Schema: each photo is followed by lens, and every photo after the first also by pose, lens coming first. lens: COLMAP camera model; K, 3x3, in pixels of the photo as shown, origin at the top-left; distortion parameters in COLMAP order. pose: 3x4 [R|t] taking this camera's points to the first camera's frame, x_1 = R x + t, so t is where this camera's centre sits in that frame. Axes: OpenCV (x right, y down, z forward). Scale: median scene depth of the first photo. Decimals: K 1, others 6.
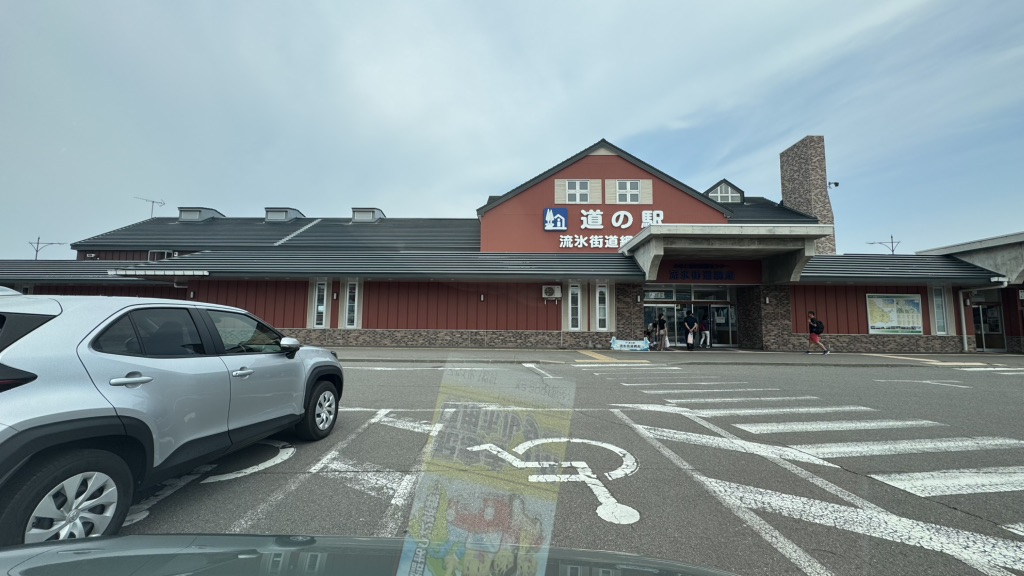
lens RADIAL K [[411.1, 0, 512.0], [0, 411.1, 288.0], [0, 0, 1]] dist [-0.001142, -0.000054]
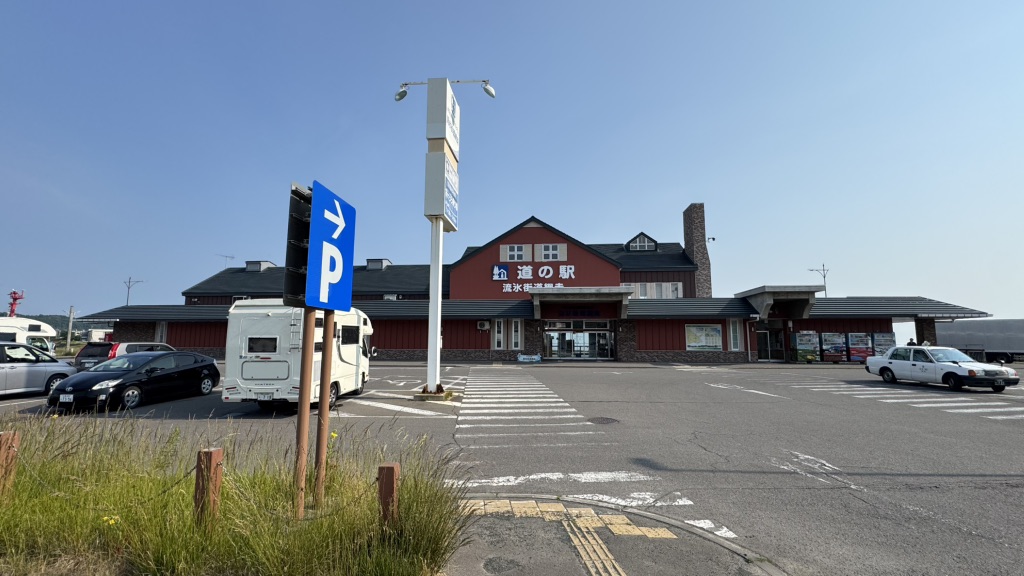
lens RADIAL K [[459.5, 0, 509.5], [0, 459.5, 290.5], [0, 0, 1]] dist [0.000137, -0.000046]
pose [[0.995726, -0.017340, -0.090717, 0.286221], [0.015363, 0.999630, -0.022454, -0.067282], [0.091073, 0.020964, 0.995624, -0.618705]]
